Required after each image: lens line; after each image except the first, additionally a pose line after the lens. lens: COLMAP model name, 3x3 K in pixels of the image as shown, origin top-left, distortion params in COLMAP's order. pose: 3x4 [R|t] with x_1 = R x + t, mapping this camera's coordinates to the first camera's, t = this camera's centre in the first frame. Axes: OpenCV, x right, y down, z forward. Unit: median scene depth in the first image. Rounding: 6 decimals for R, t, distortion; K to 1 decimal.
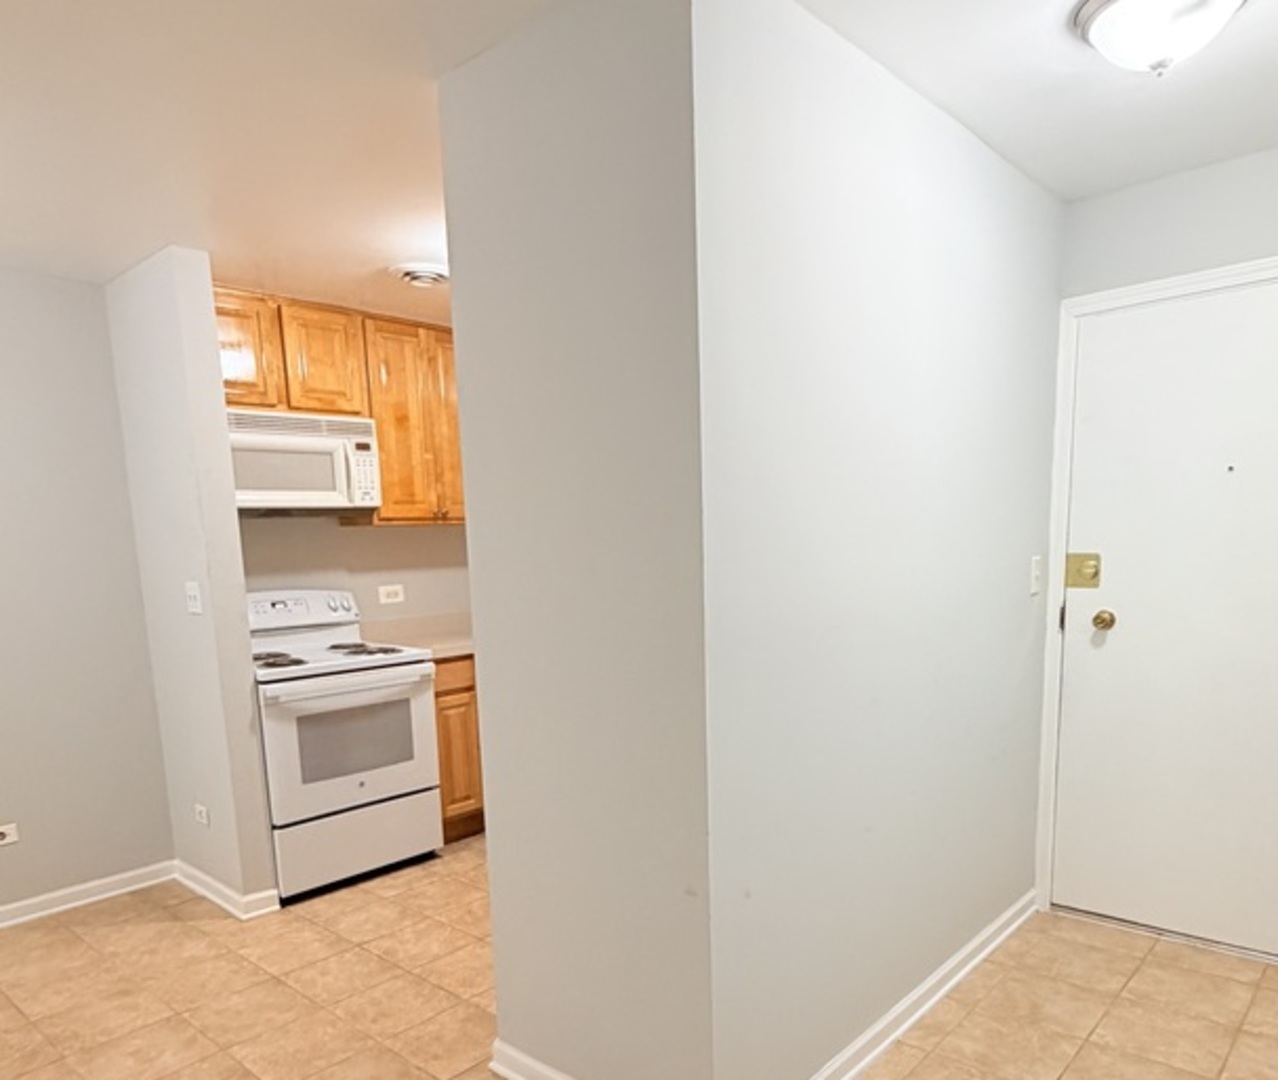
lens RADIAL K [[902.7, 0, 641.0], [0, 902.7, 693.0], [0, 0, 1]] dist [-0.002716, 0.009033]
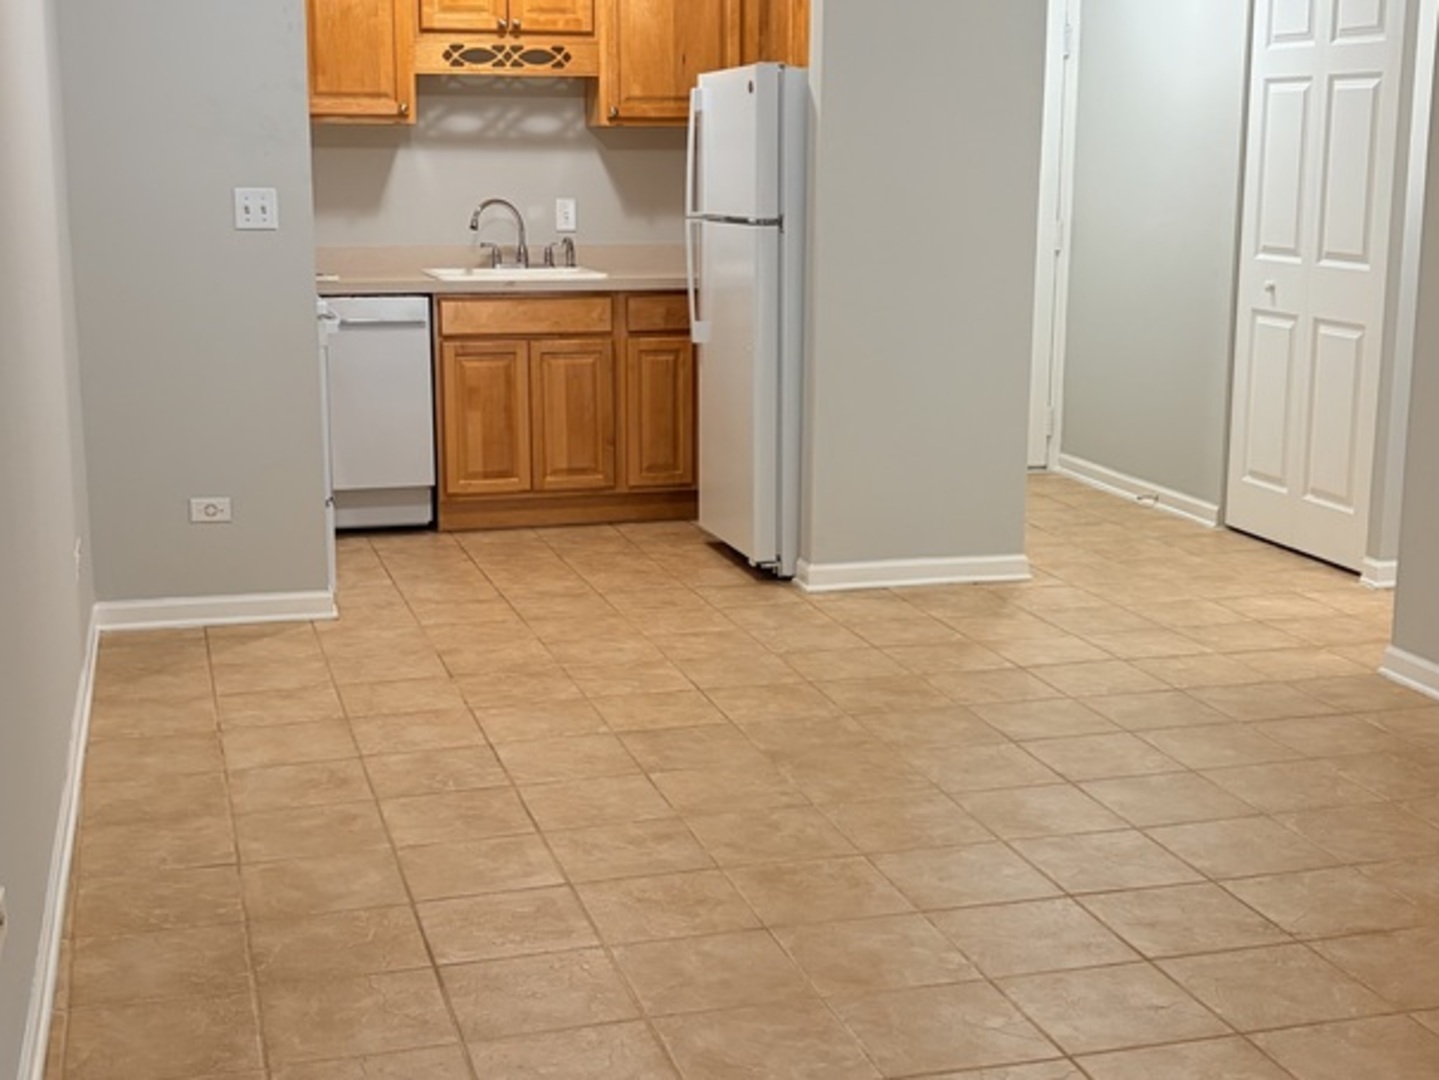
lens RADIAL K [[1947.3, 0, 715.5], [0, 1947.3, 545.4], [0, 0, 1]] dist [0.067599, 0.000000]
pose [[0.534659, -0.137021, 0.833885, -1.562202], [0.126739, 0.988608, 0.081184, 0.084381], [-0.835510, 0.062280, 0.545935, -0.204254]]
